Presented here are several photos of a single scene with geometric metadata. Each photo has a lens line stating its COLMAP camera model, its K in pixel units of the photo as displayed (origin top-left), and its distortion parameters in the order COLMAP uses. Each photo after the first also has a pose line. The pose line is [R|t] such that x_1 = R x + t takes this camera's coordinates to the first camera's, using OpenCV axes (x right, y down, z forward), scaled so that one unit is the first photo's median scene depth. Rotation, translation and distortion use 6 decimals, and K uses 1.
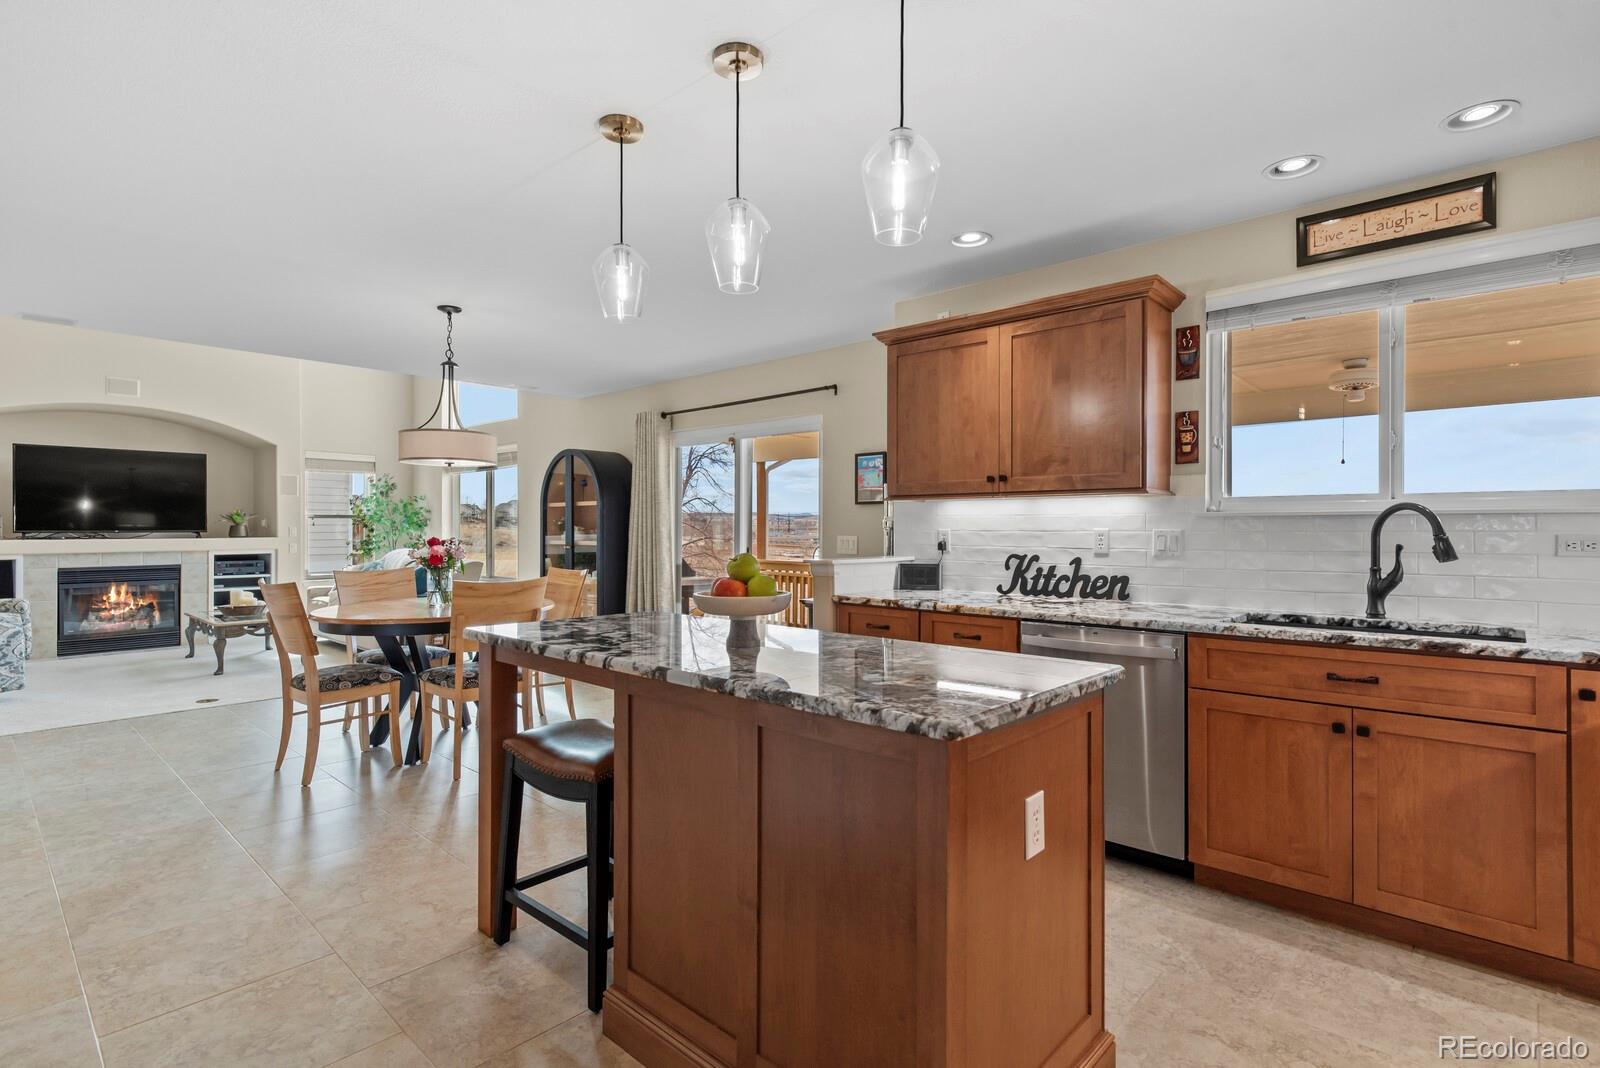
lens RADIAL K [[778.1, 0, 807.4], [0, 778.1, 530.2], [0, 0, 1]] dist [0.001014, -0.000439]
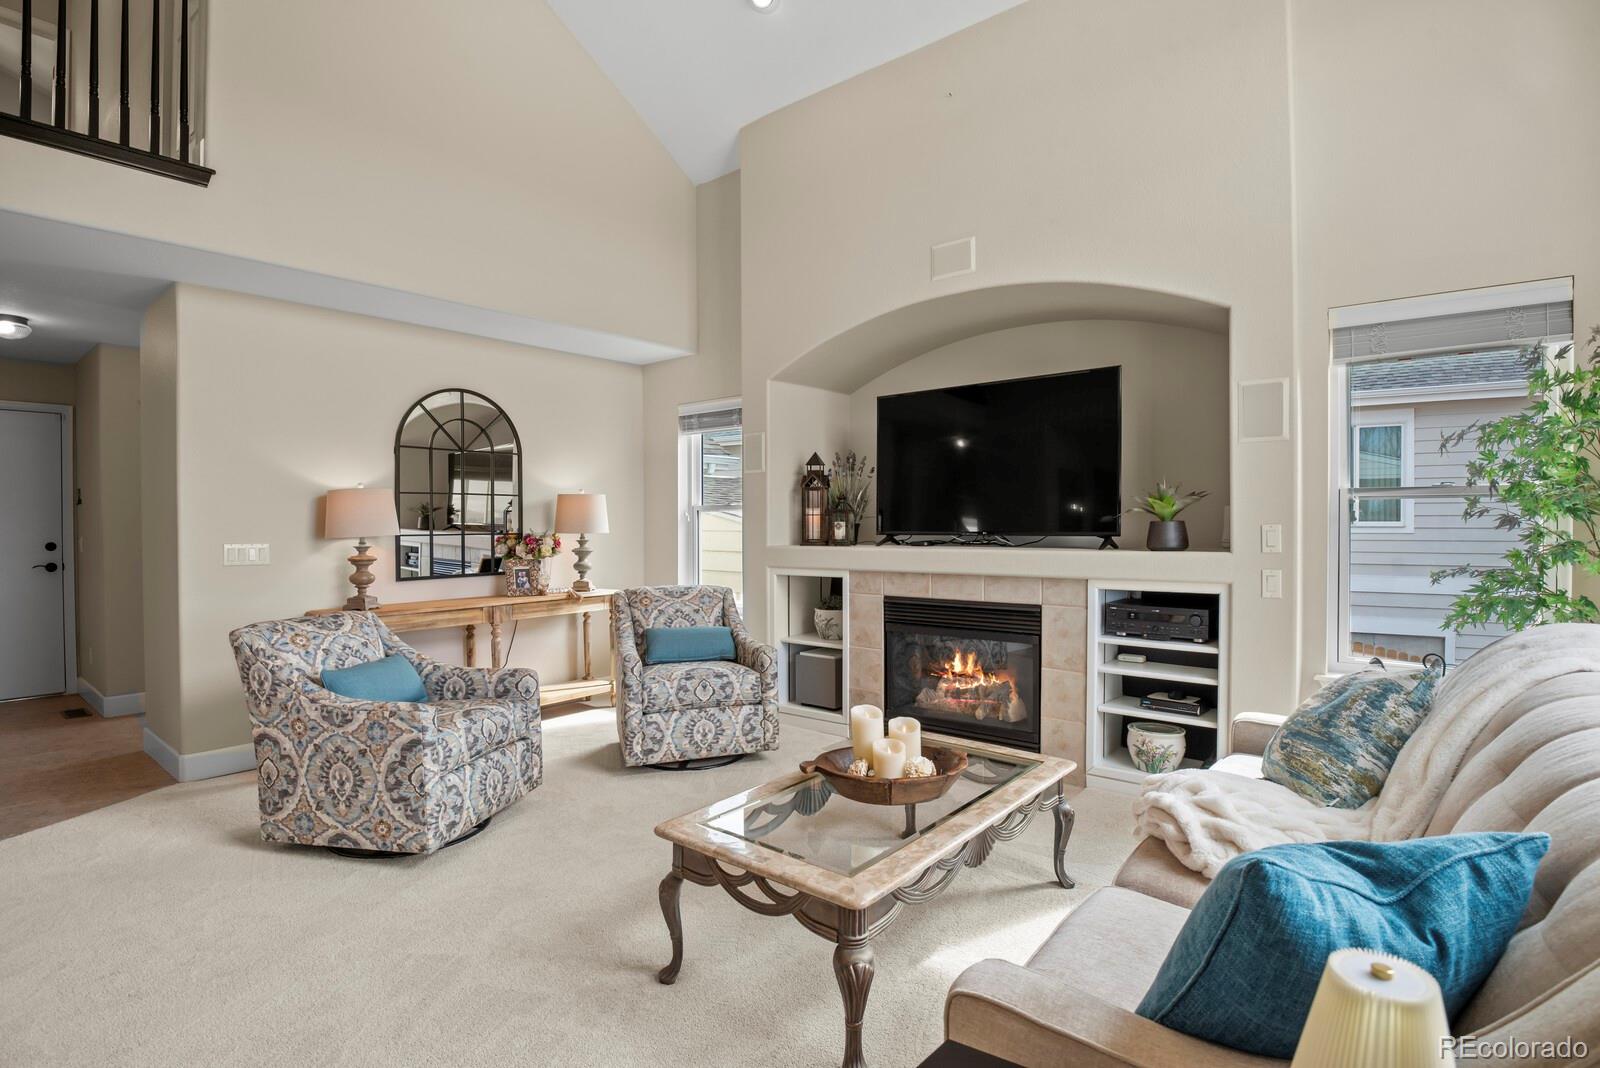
lens RADIAL K [[784.7, 0, 809.7], [0, 784.7, 529.5], [0, 0, 1]] dist [-0.018336, -0.008344]
pose [[0.051078, 0.009568, -0.998649, -0.761283], [0.003816, 0.999945, 0.009776, -0.015577], [0.998687, -0.004310, 0.051039, 1.875803]]
